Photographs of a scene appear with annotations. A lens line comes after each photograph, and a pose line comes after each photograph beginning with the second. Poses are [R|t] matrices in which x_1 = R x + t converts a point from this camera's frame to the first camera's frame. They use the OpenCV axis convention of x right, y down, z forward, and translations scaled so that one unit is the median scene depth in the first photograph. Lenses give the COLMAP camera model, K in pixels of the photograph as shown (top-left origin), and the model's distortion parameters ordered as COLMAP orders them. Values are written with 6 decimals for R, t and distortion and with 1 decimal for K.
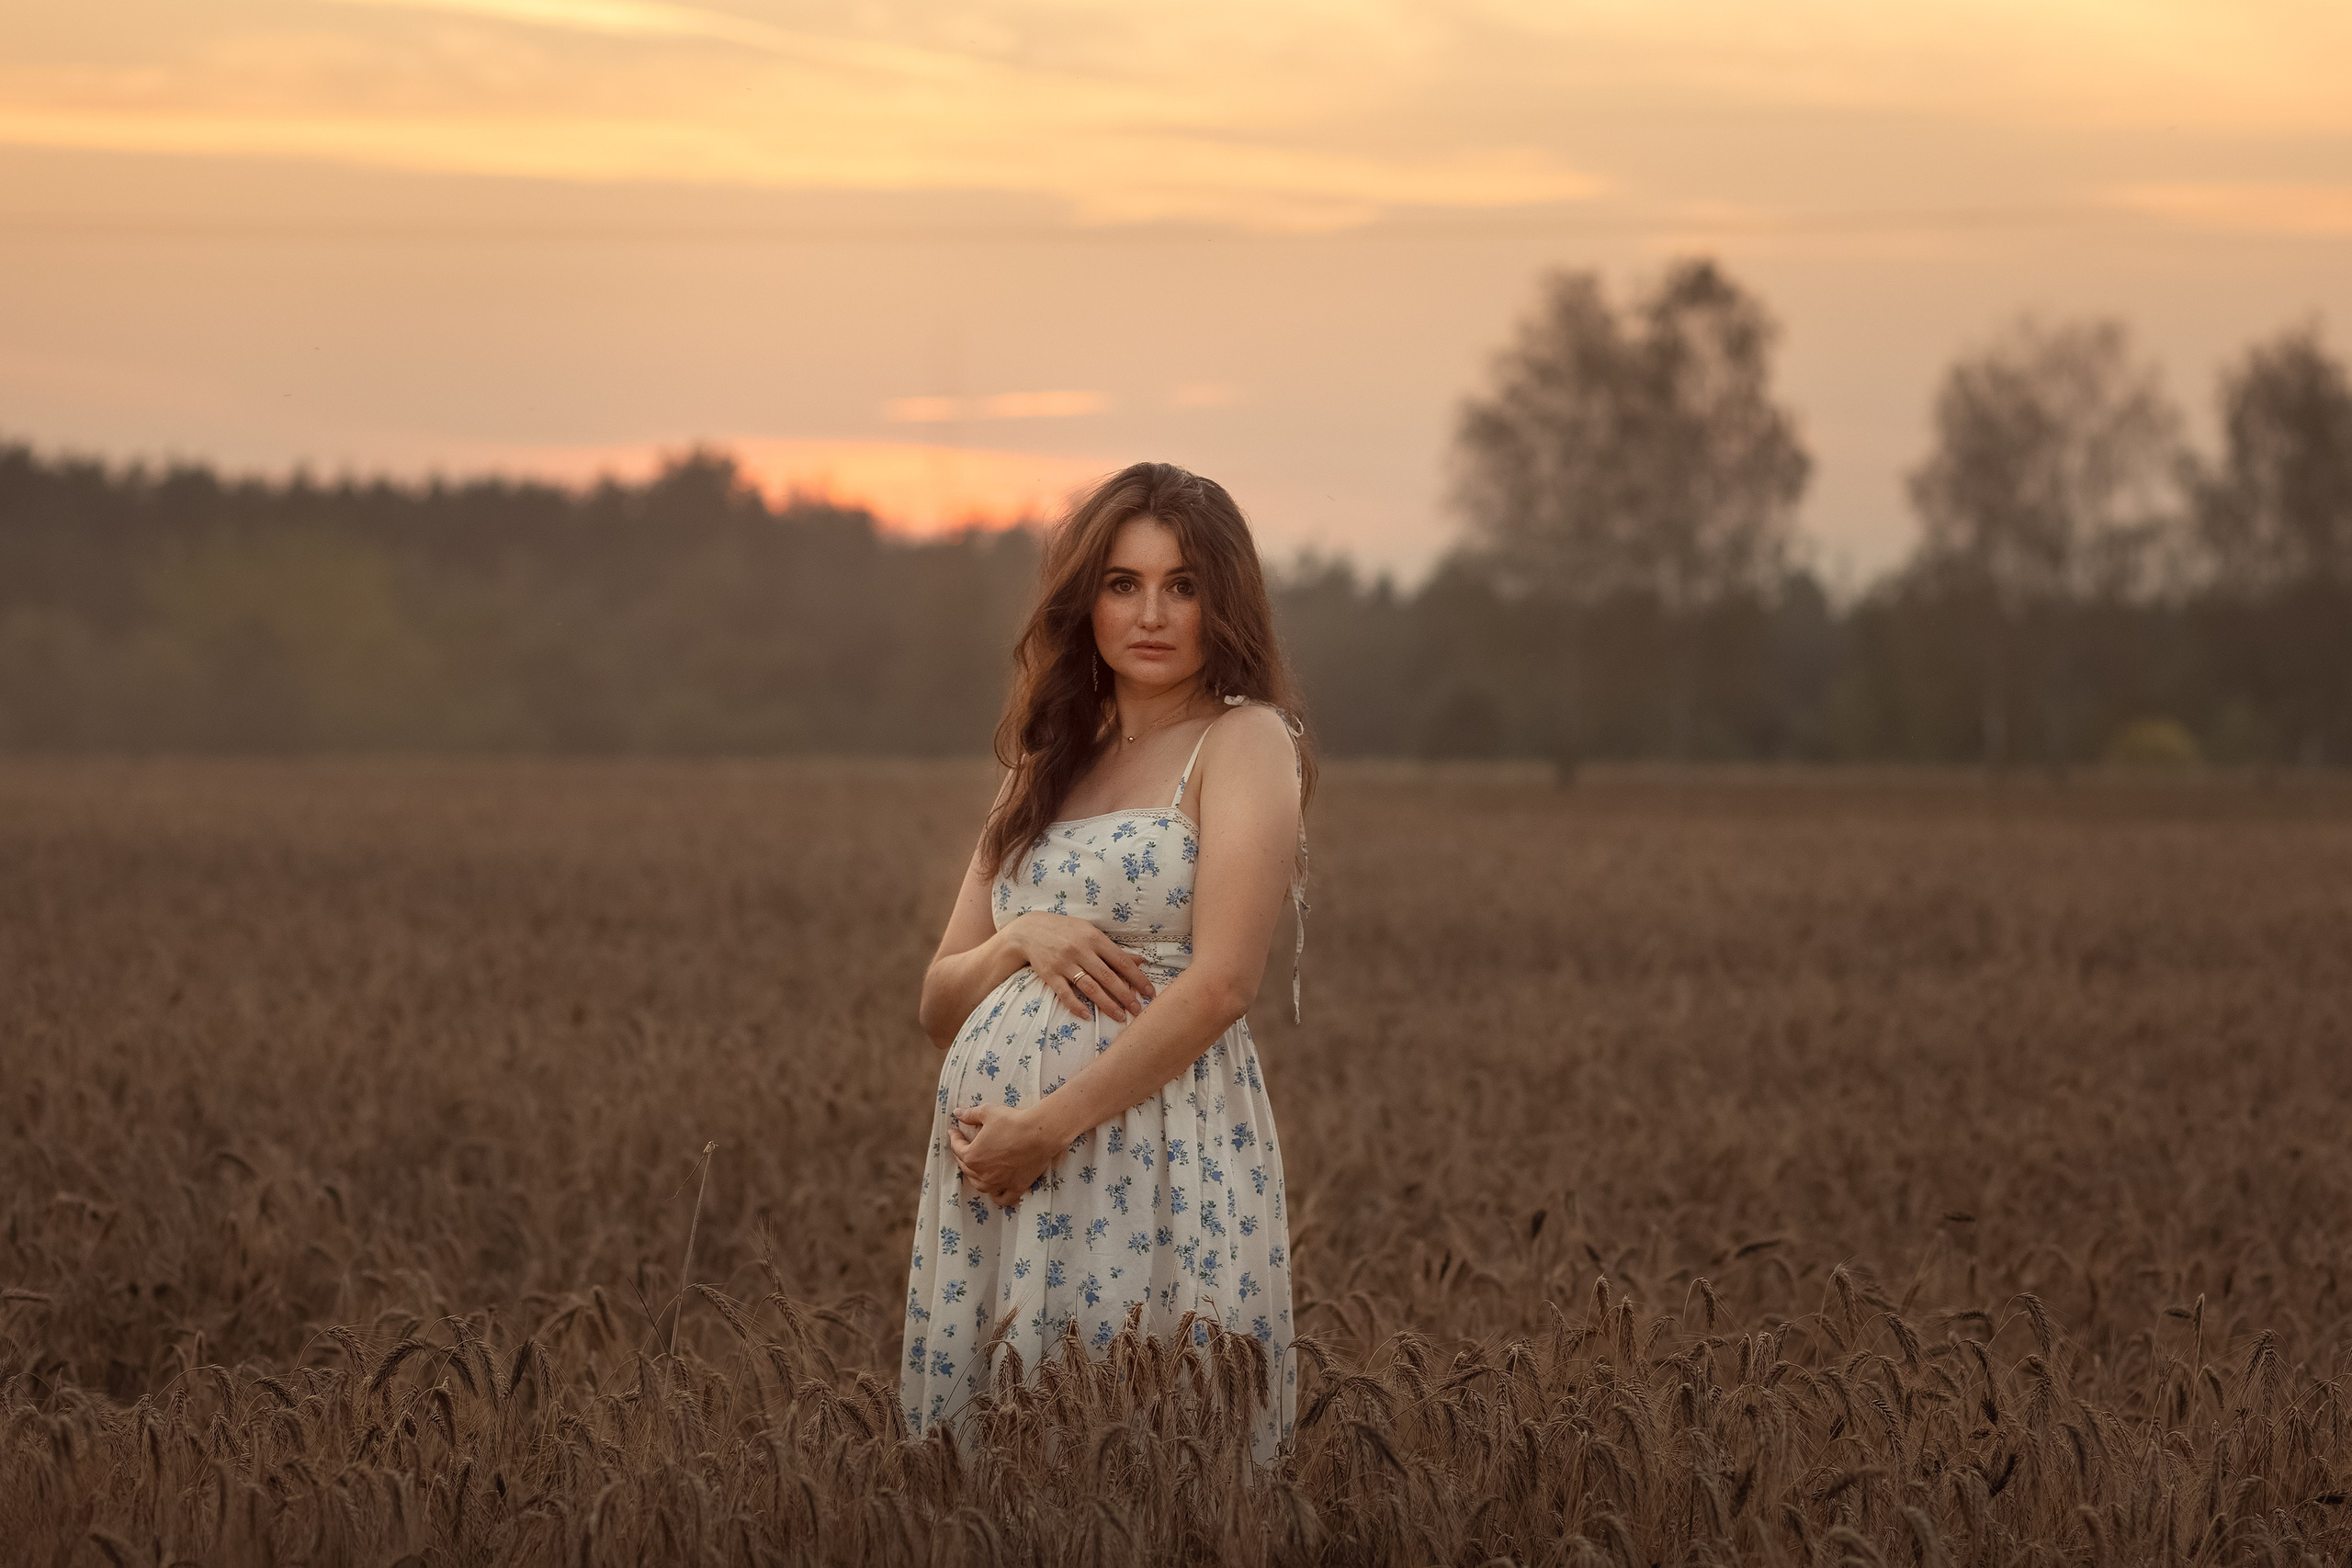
lens RADIAL K [[5851.9, 0, 1182.0], [0, 5851.9, 780.1], [0, 0, 1]] dist [0.011007, -0.365838]
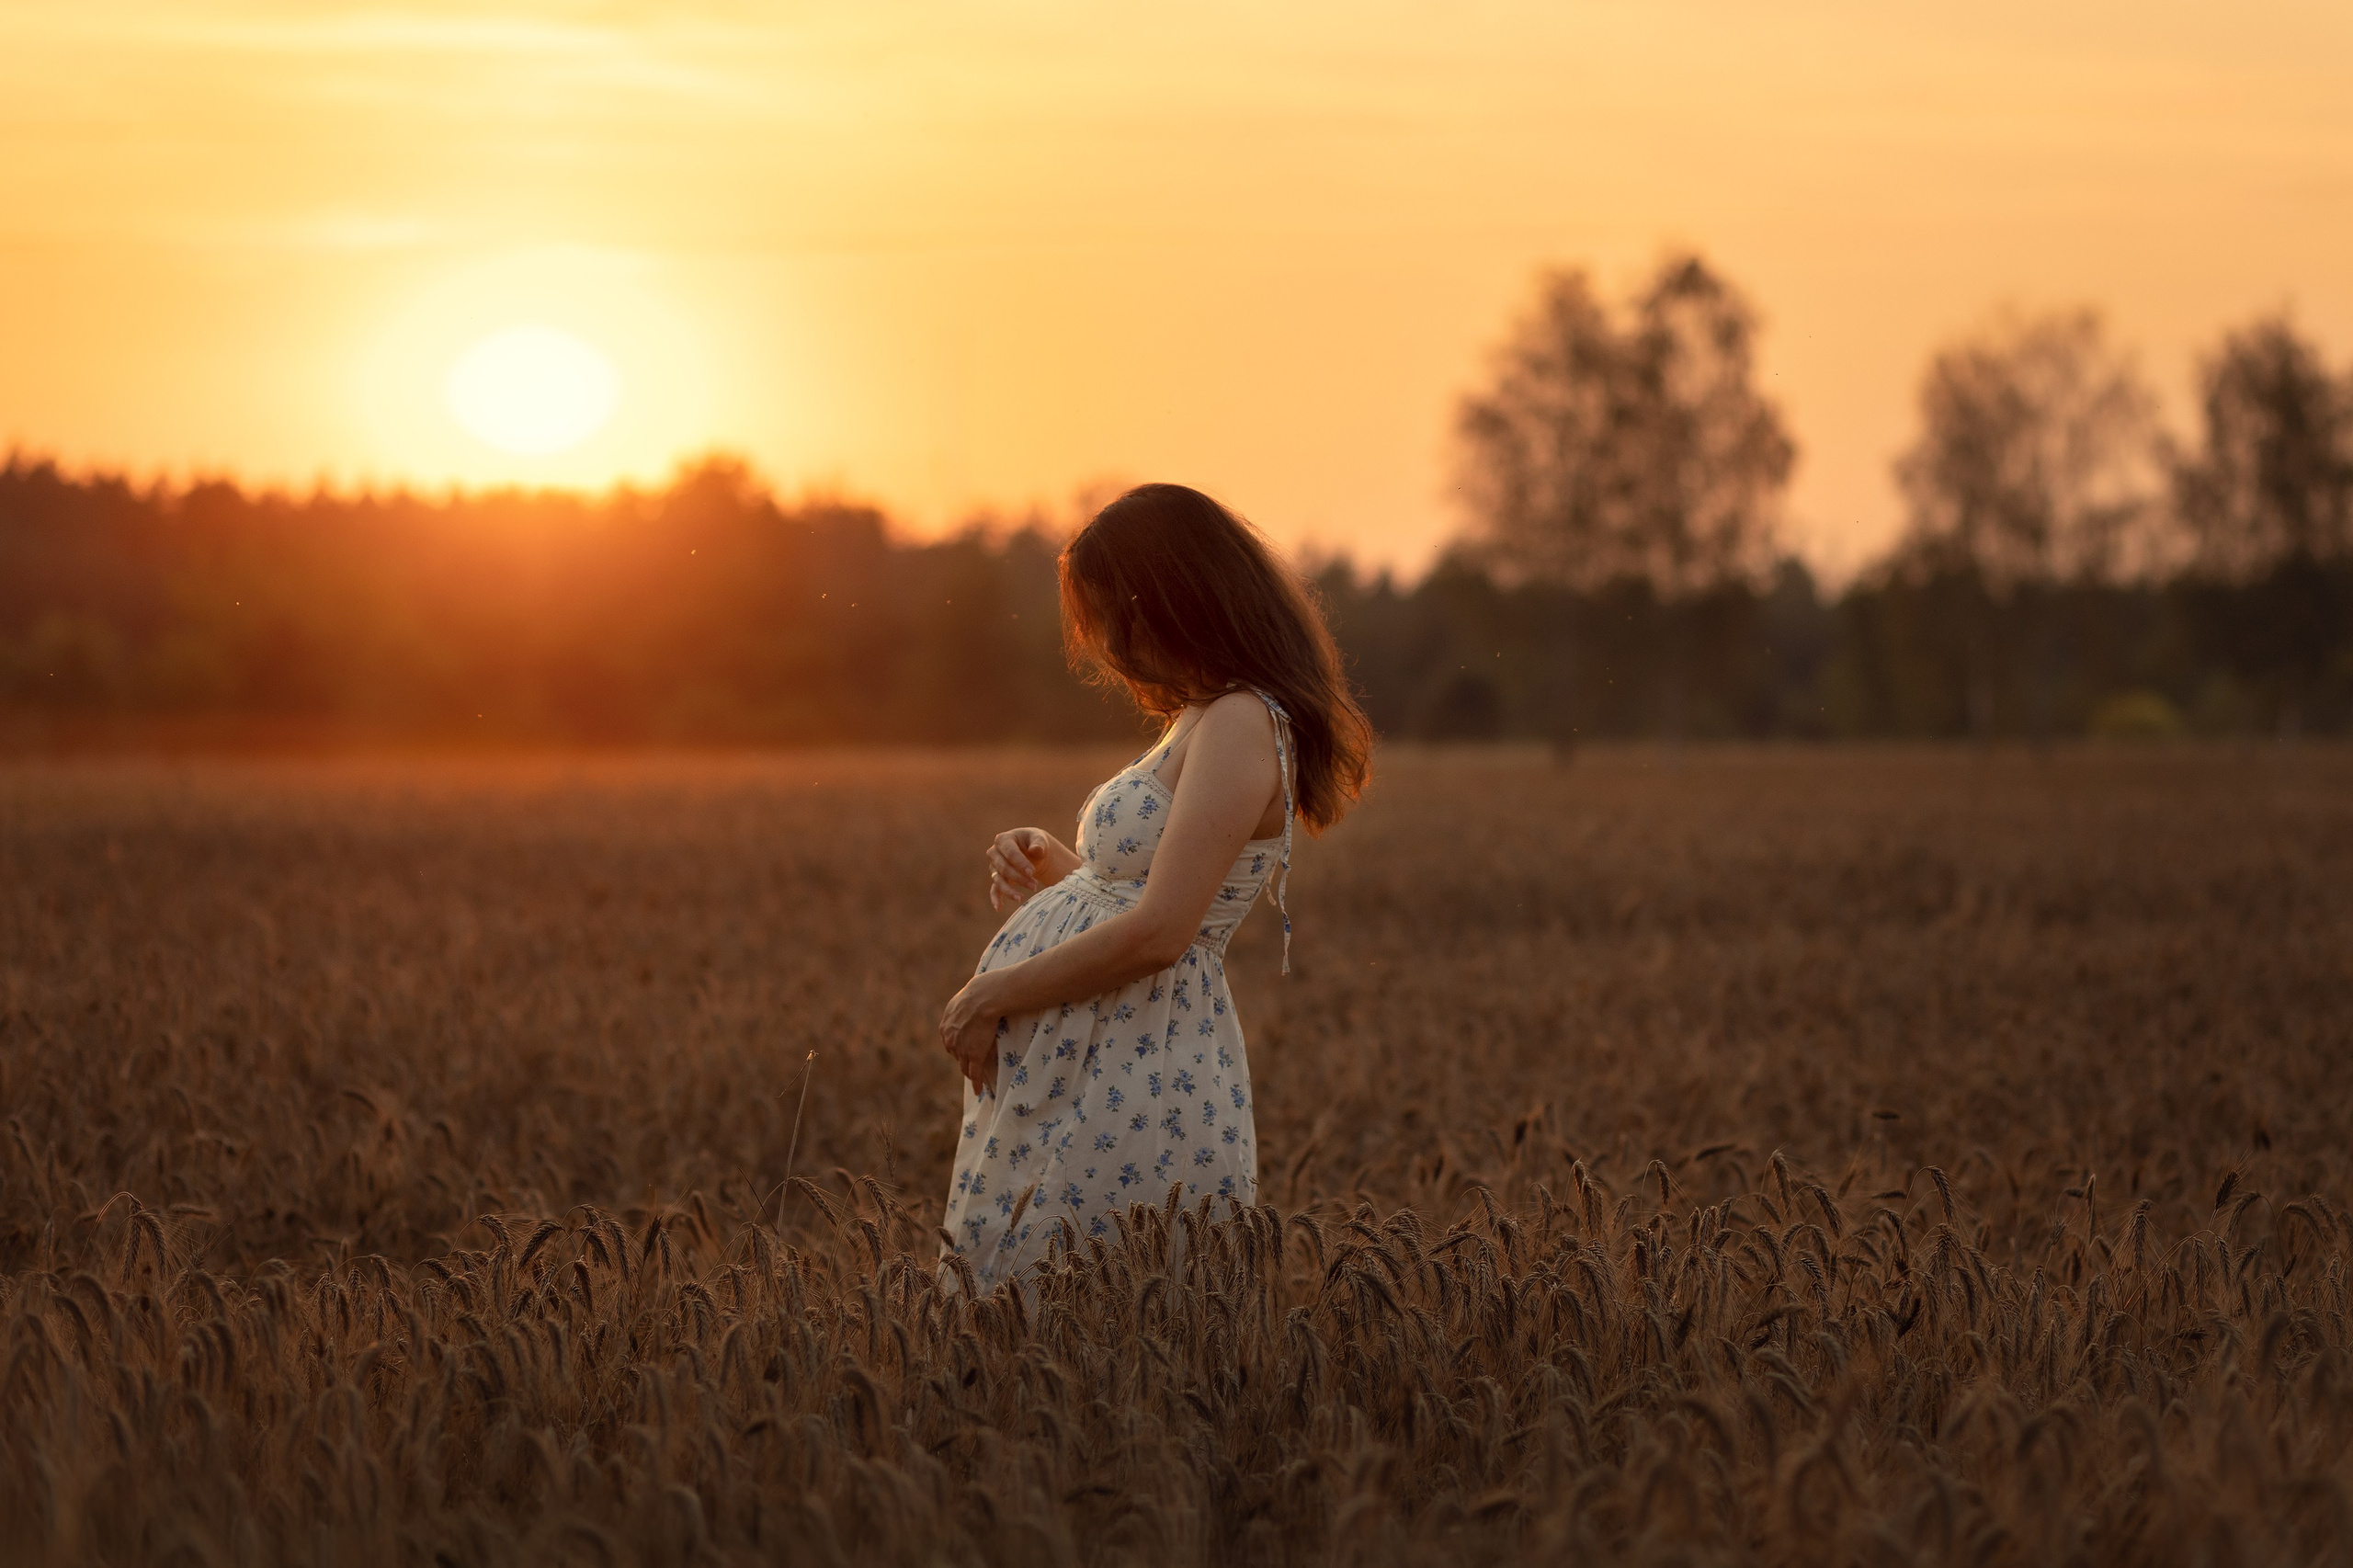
lens RADIAL K [[5856.1, 0, 1177.4], [0, 5856.1, 783.8], [0, 0, 1]] dist [-0.016111, -0.310782]
pose [[0.999896, -0.014297, -0.001604, -0.001930], [0.014300, 0.999896, 0.001605, 0.004384], [0.001581, -0.001627, 0.999997, -0.098813]]
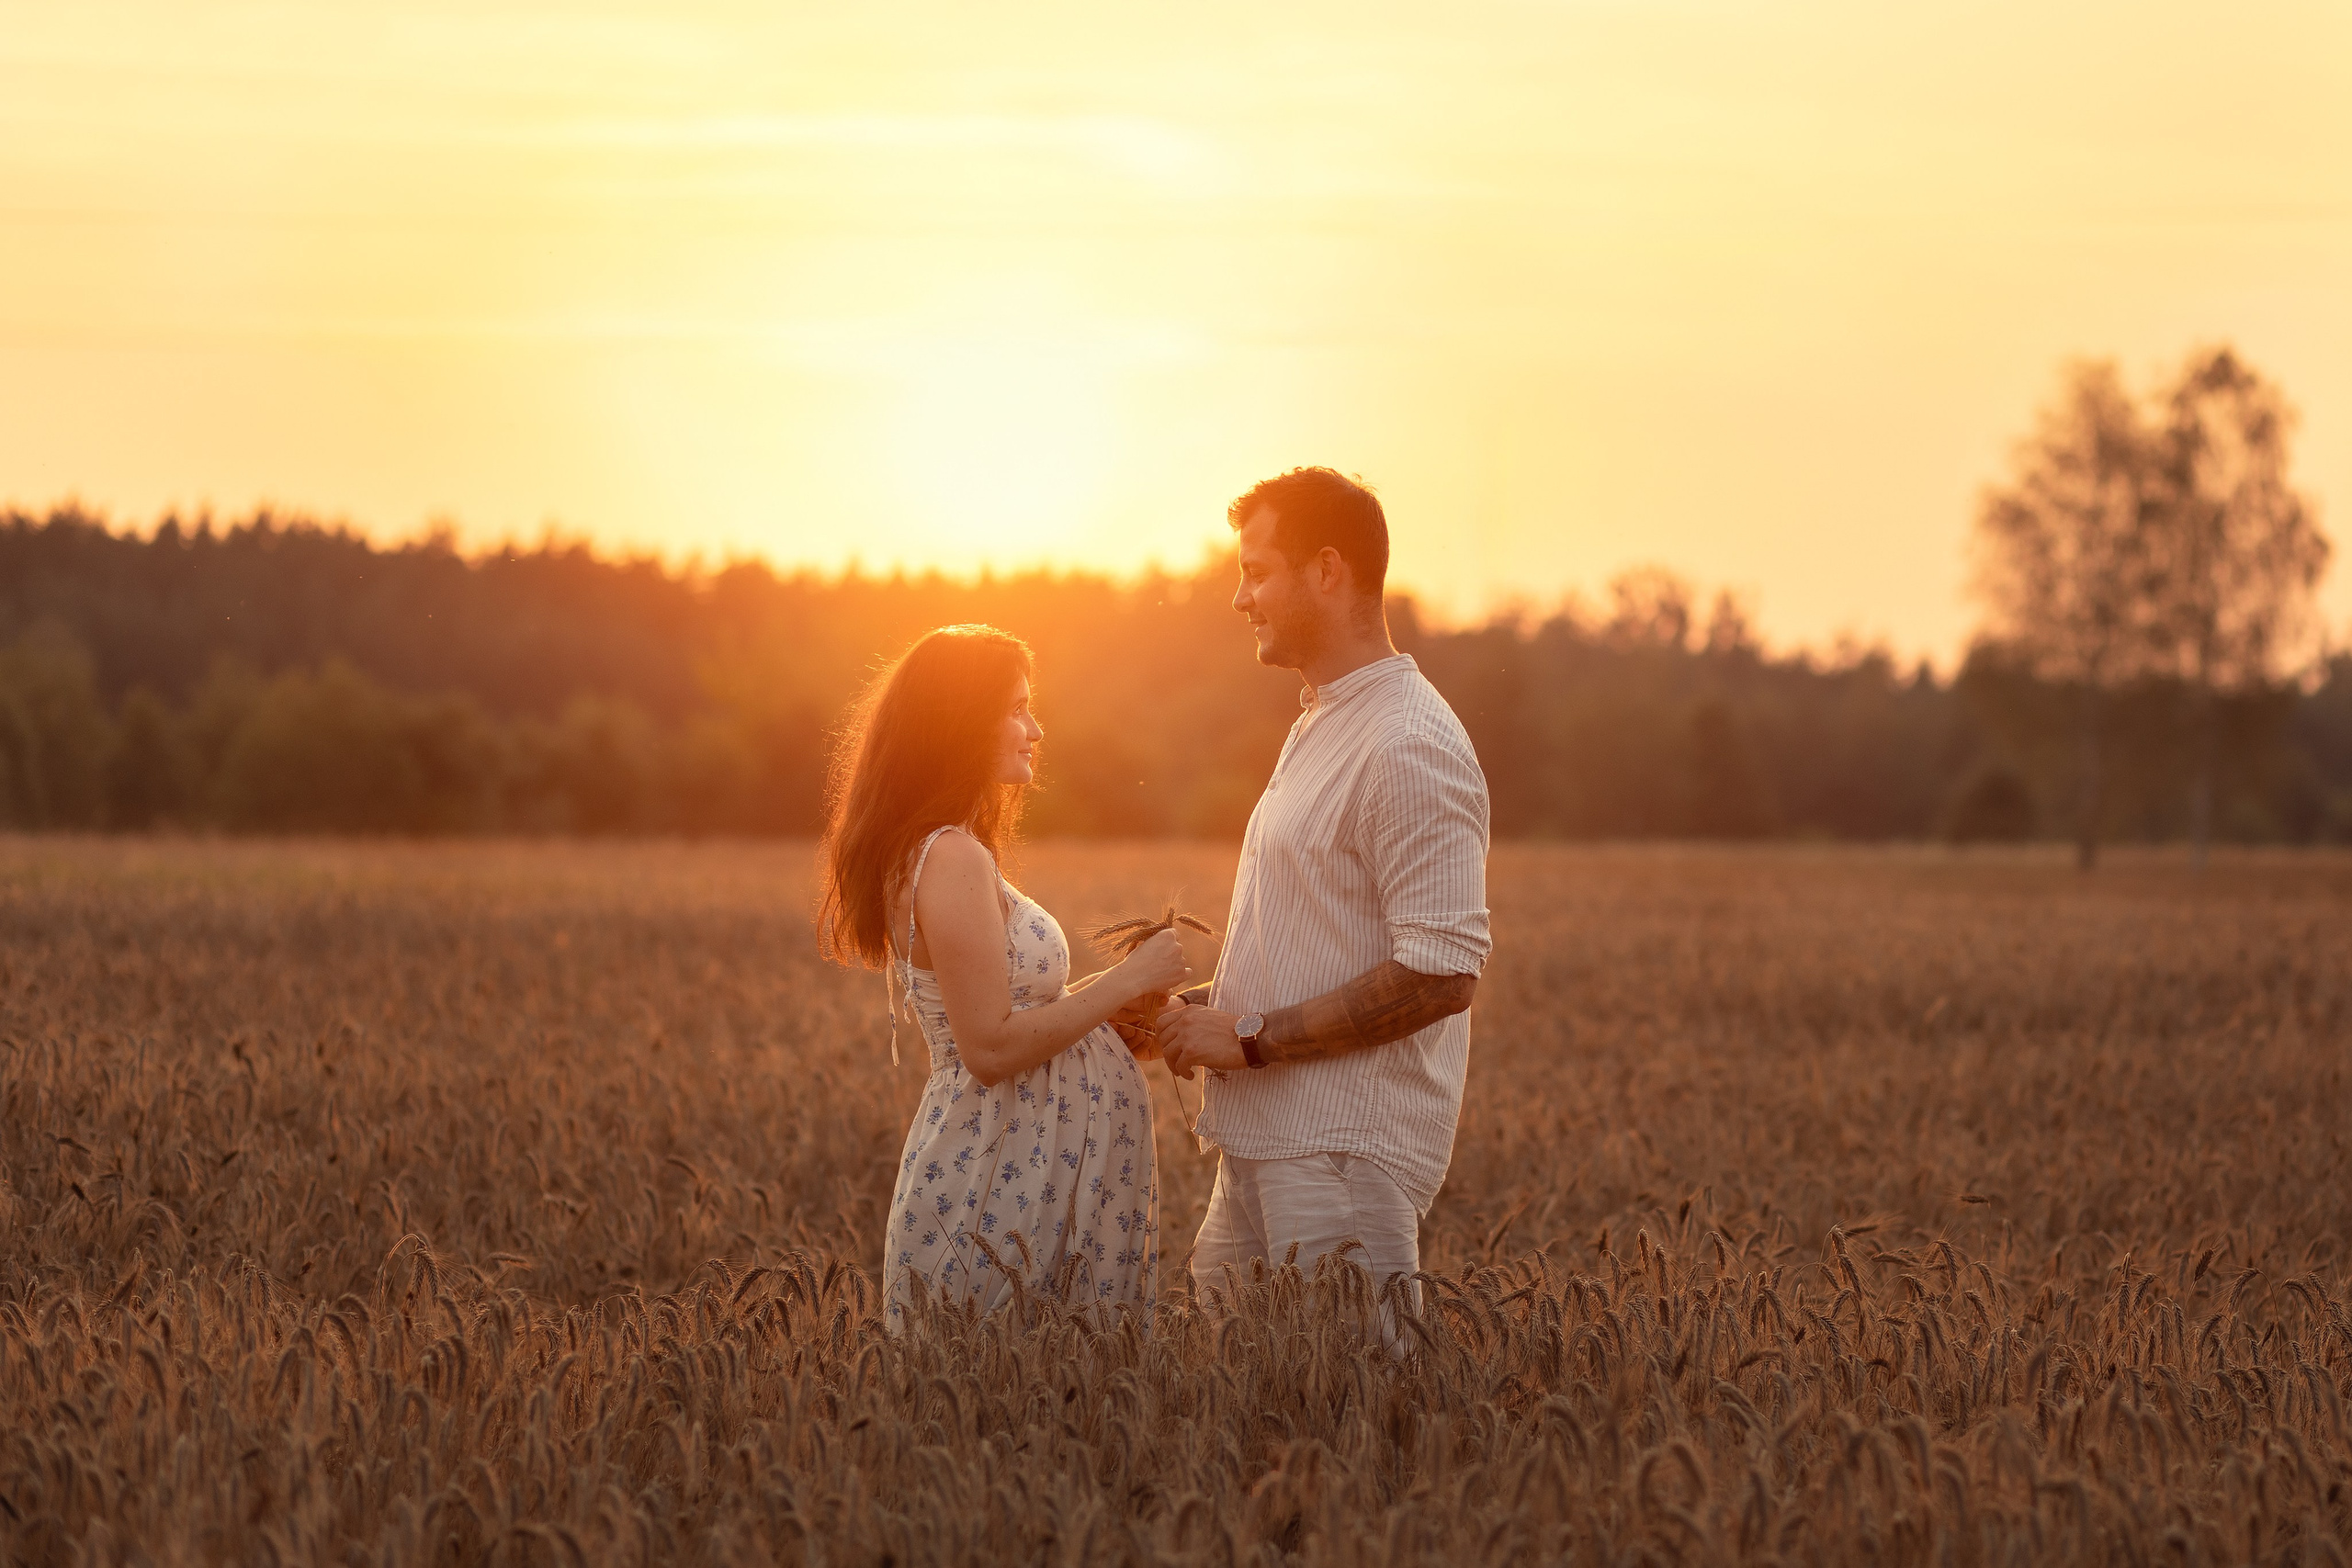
lens RADIAL K [[6129.5, 0, 1285.1], [0, 6129.5, 781.2], [0, 0, 1]] dist [0.062675, 0.220985]
pose [[0.996355, -0.003206, -0.085245, 0.068106], [0.002064, 0.999907, -0.013483, -0.000110], [0.085280, 0.013258, 0.996269, -0.260344]]
